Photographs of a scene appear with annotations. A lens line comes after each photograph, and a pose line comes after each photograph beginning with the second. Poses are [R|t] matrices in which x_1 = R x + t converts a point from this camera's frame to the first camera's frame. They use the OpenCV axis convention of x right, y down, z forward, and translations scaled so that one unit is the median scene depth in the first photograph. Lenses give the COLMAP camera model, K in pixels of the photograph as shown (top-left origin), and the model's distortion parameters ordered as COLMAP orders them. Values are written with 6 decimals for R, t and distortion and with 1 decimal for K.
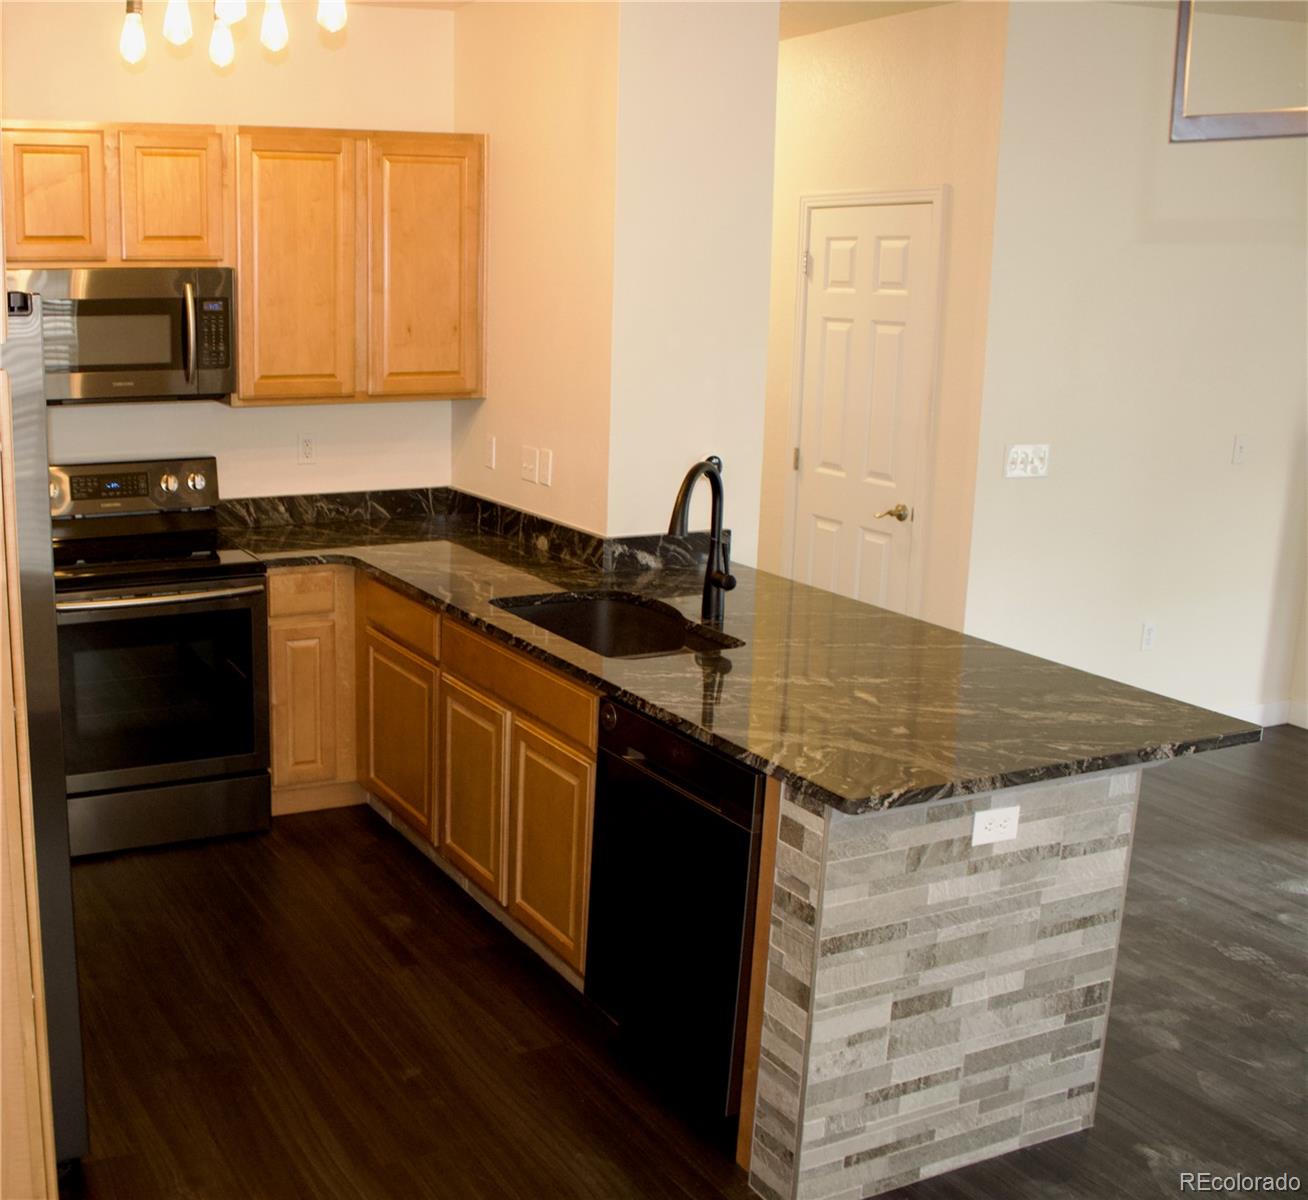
lens RADIAL K [[1516.5, 0, 377.7], [0, 1516.5, 609.4], [0, 0, 1]] dist [-0.111788, 0.000000]
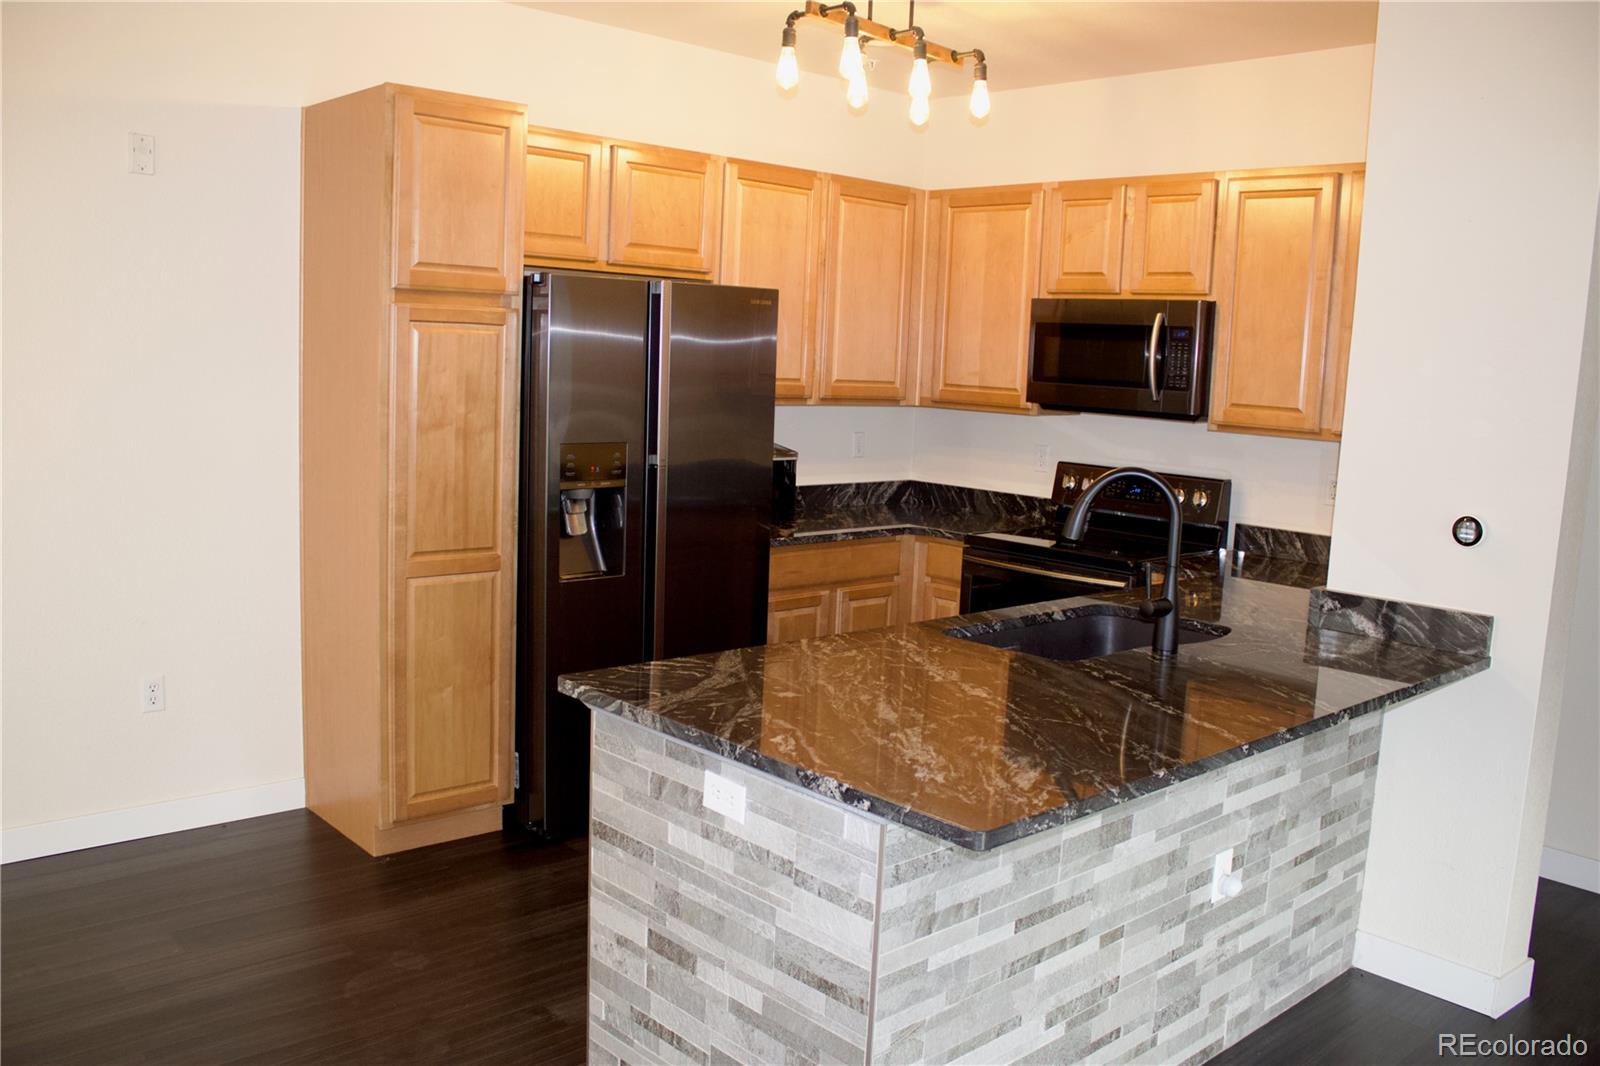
lens RADIAL K [[1328.9, 0, 797.0], [0, 1328.9, 538.8], [0, 0, 1]] dist [-0.157268, 0.127255]
pose [[0.355730, 0.143627, -0.923487, 0.732550], [-0.249382, 0.966881, 0.054313, -0.040334], [0.900702, 0.210981, 0.379766, 0.438248]]
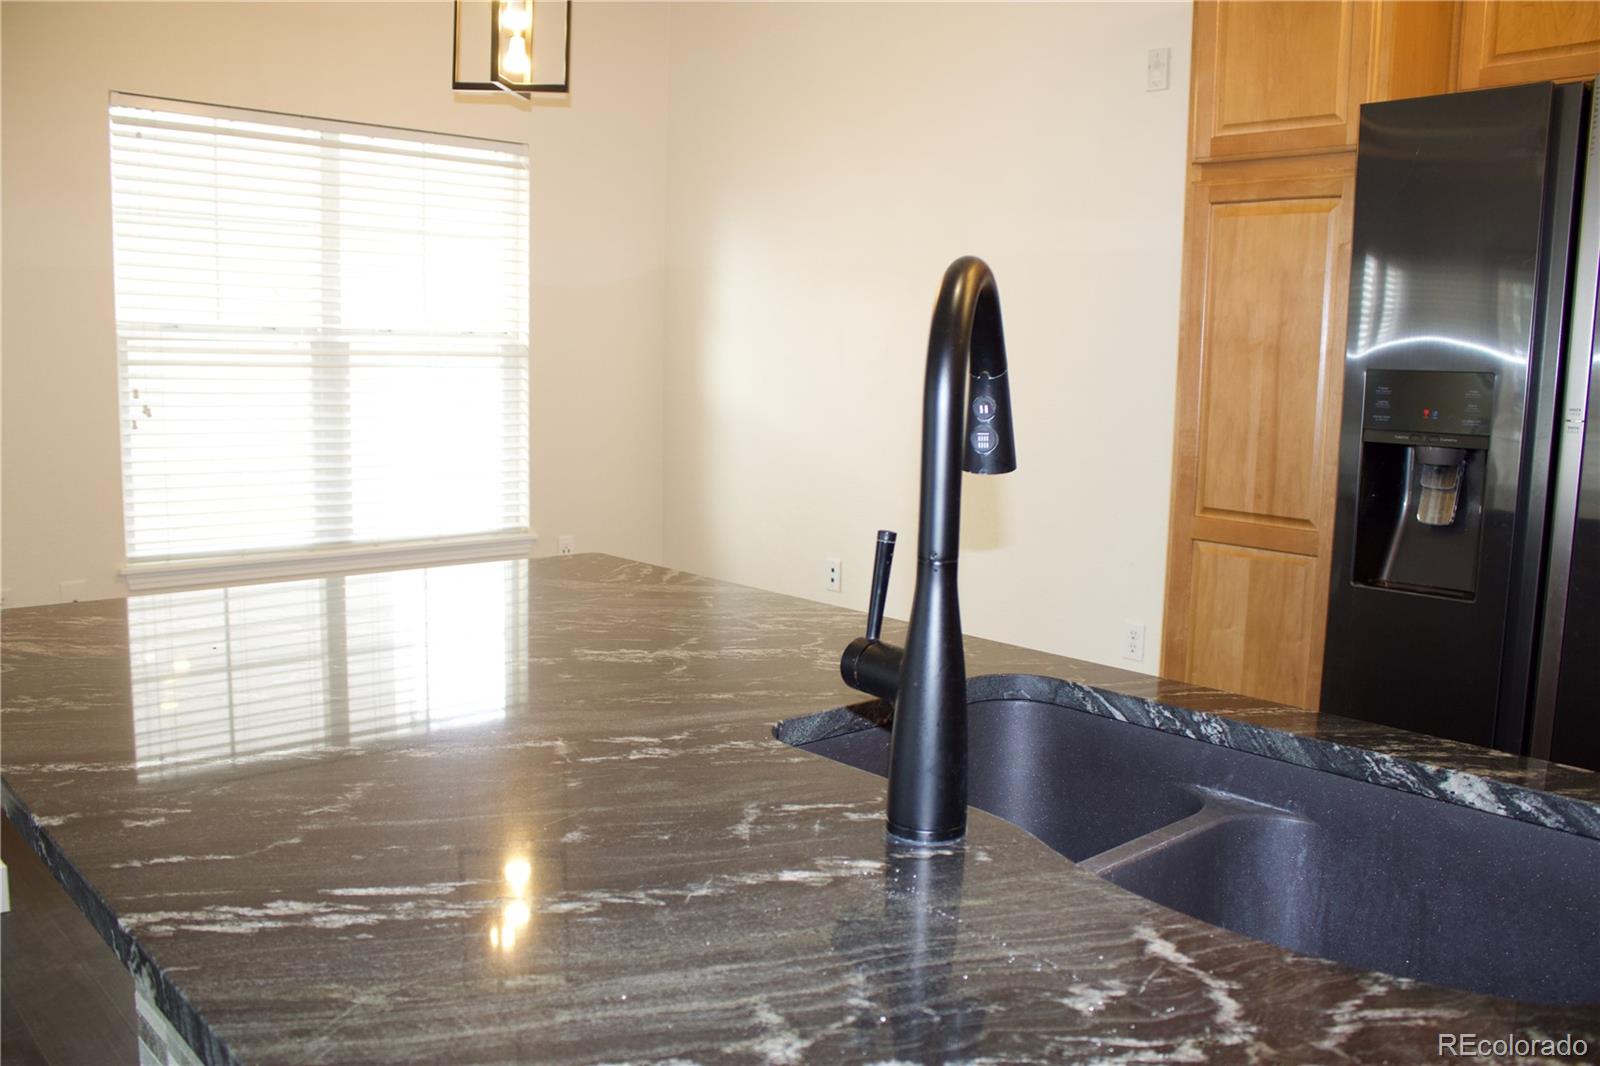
lens RADIAL K [[1328.9, 0, 796.6], [0, 1328.9, 537.2], [0, 0, 1]] dist [-0.157268, 0.127255]
pose [[-0.936307, 0.028966, -0.349986, 0.285446], [-0.097843, 0.935615, 0.339191, -0.108854], [0.337277, 0.351831, -0.873189, 1.031475]]
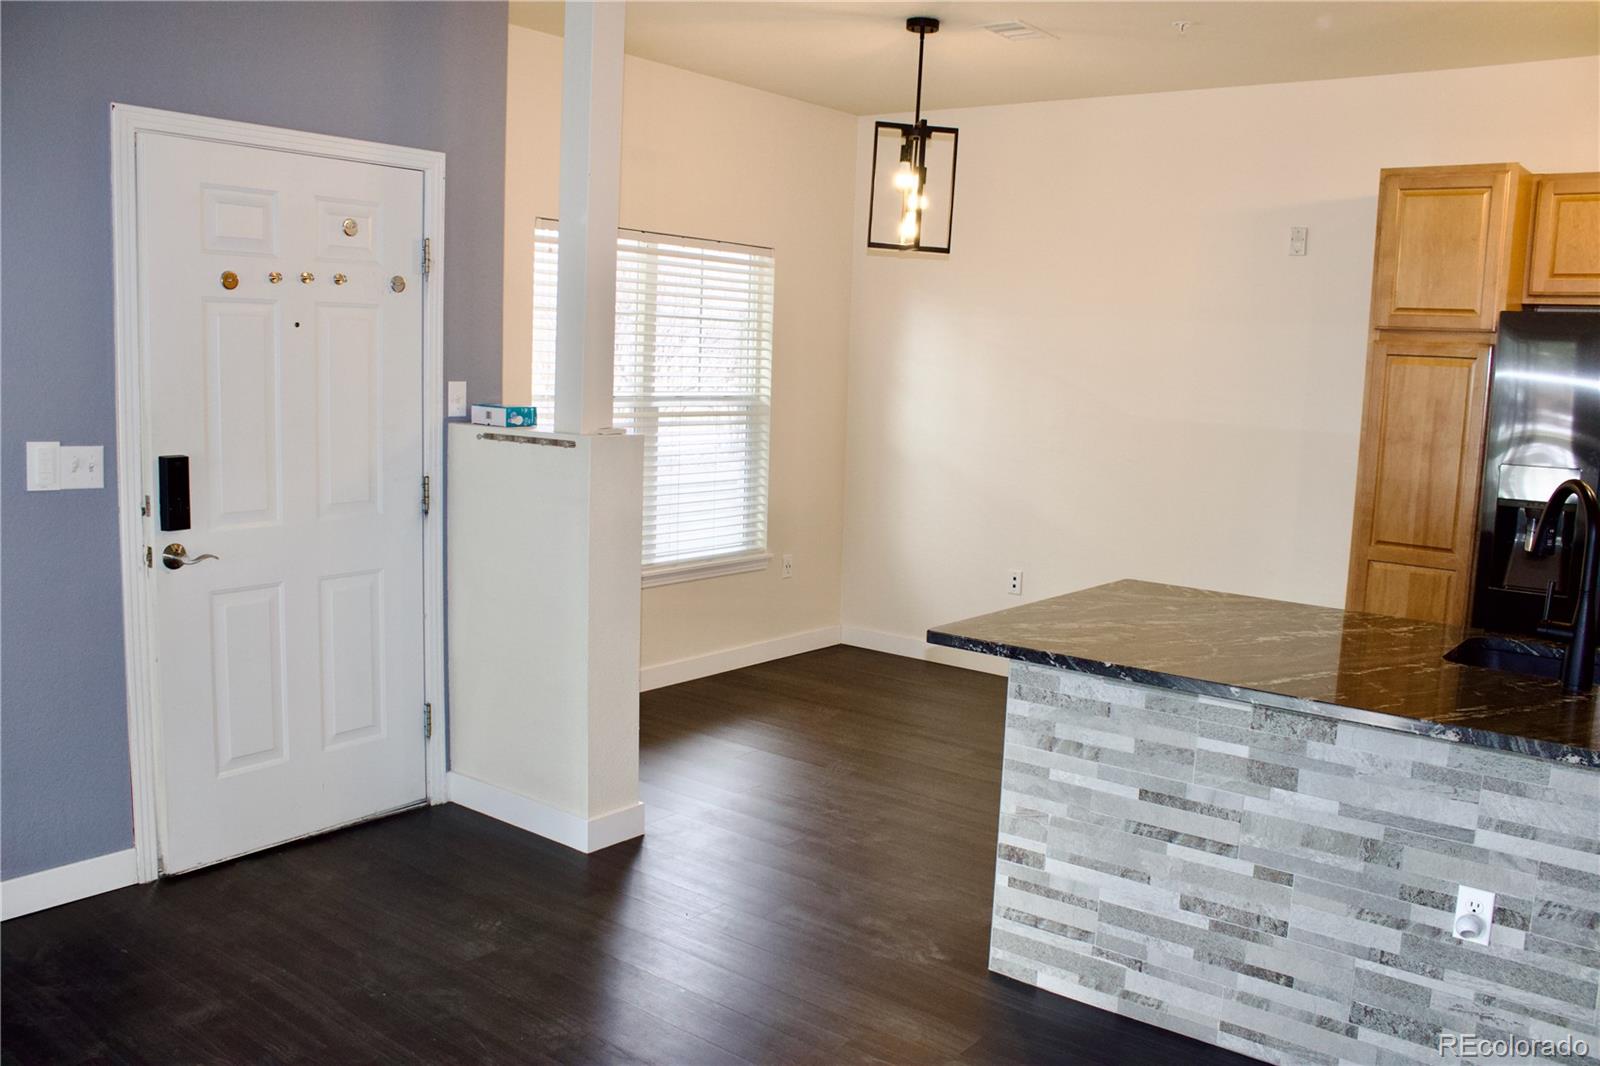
lens RADIAL K [[1328.9, 0, 806.6], [0, 1328.9, 535.9], [0, 0, 1]] dist [-0.157268, 0.127255]
pose [[-0.865861, 0.039257, -0.498742, 0.777222], [-0.142935, 0.935950, 0.321819, -0.193953], [0.479431, 0.349939, -0.804791, 1.142493]]
